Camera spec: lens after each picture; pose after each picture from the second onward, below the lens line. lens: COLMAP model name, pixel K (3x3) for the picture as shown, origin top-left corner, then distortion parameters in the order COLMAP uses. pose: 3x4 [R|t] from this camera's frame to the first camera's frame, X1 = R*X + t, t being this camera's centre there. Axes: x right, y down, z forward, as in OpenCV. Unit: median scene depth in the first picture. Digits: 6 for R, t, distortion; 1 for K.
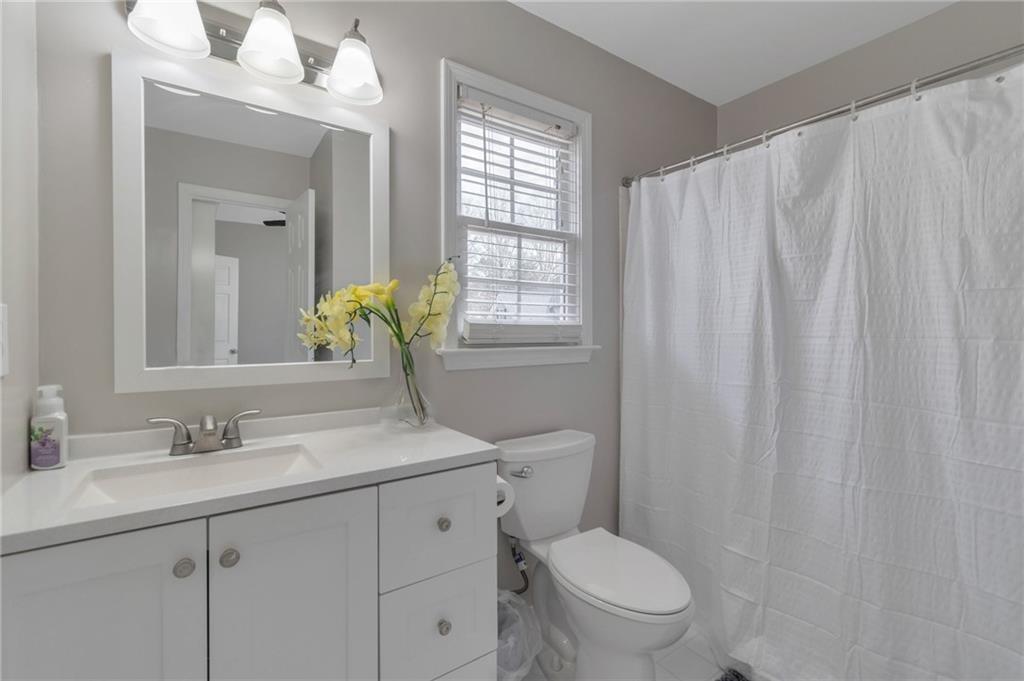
lens RADIAL K [[456.7, 0, 506.5], [0, 456.7, 336.1], [0, 0, 1]] dist [-0.001890, -0.000995]
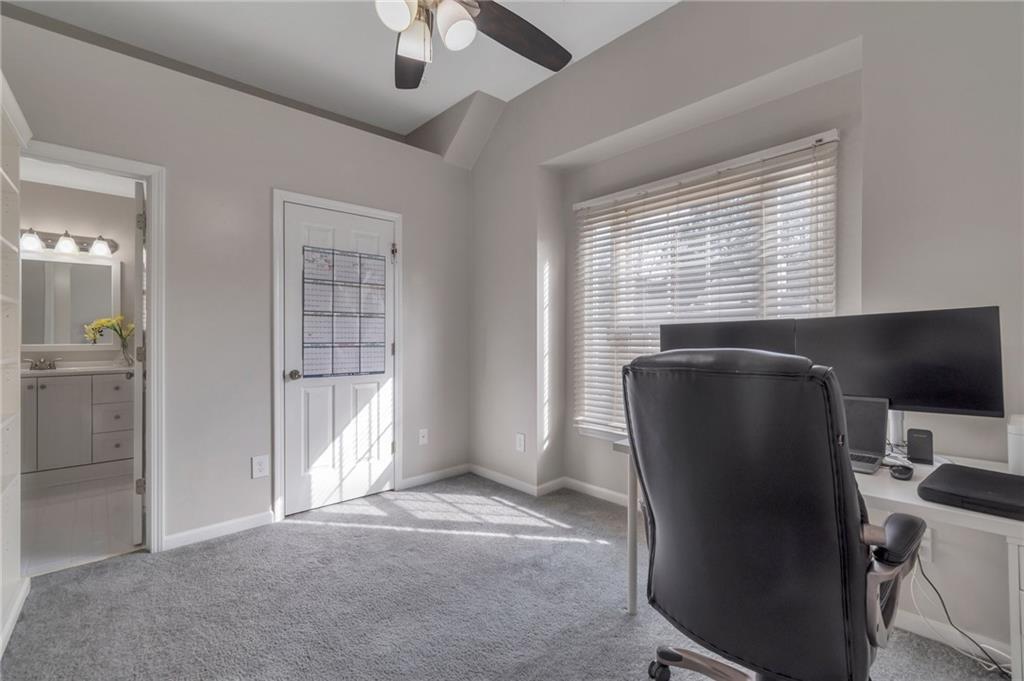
lens RADIAL K [[456.7, 0, 516.6], [0, 456.7, 339.2], [0, 0, 1]] dist [-0.001890, -0.000995]
pose [[0.989467, -0.002551, 0.144736, 2.025820], [0.004045, 0.999942, -0.010026, 0.064577], [-0.144702, 0.010506, 0.989420, -2.474156]]
